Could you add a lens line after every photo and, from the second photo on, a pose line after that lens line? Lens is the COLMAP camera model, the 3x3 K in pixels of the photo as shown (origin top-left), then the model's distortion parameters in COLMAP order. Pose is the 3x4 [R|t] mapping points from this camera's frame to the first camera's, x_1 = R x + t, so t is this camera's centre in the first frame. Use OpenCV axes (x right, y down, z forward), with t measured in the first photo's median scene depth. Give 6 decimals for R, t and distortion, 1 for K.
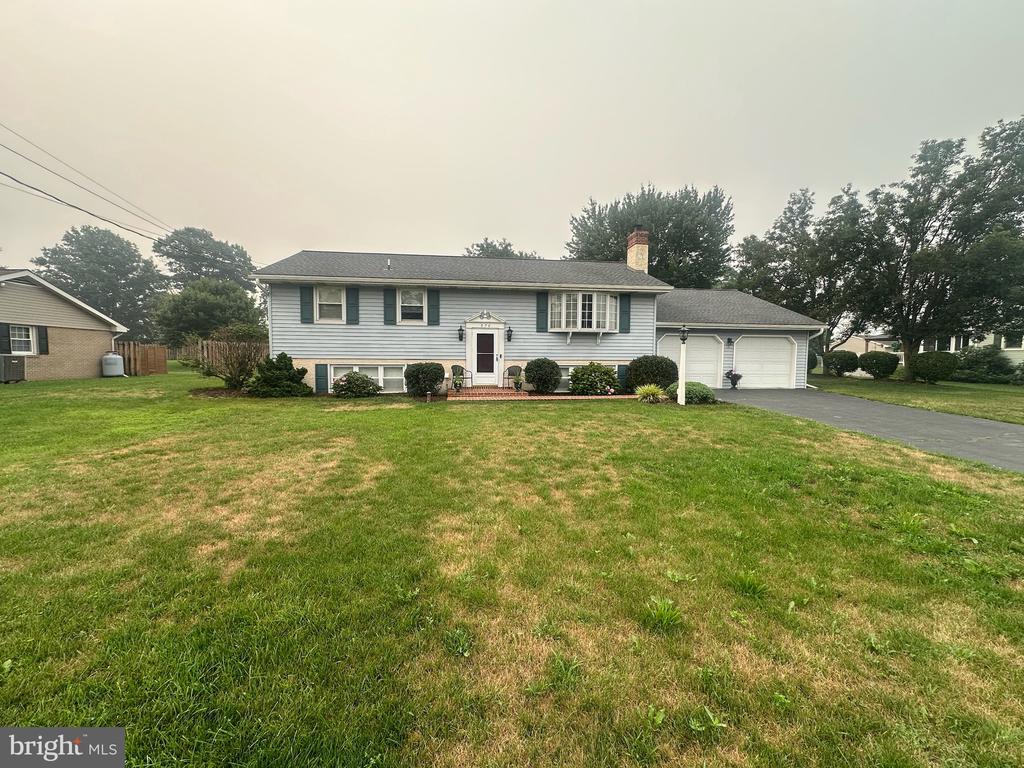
lens RADIAL K [[414.4, 0, 512.0], [0, 414.4, 384.0], [0, 0, 1]] dist [0.000686, 0.000406]
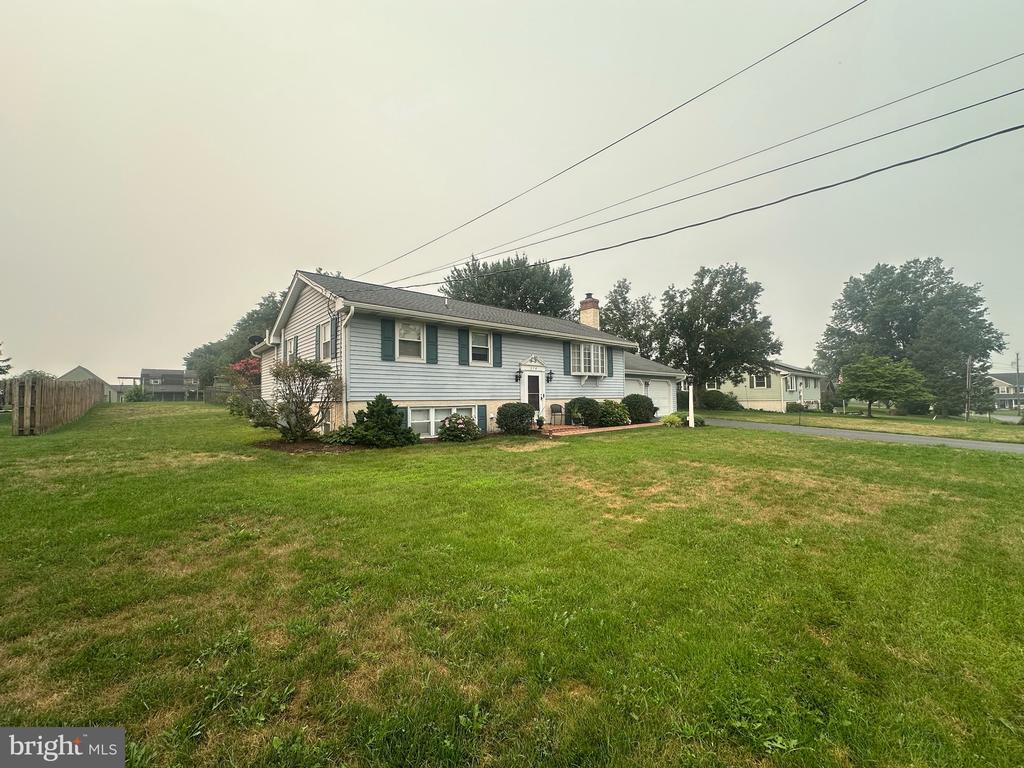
lens RADIAL K [[414.4, 0, 512.0], [0, 414.4, 384.0], [0, 0, 1]] dist [0.000686, 0.000406]
pose [[0.820416, 0.004882, 0.571746, -0.746071], [0.051207, 0.995318, -0.081977, -0.011851], [-0.569469, 0.096533, 0.816325, 0.133993]]
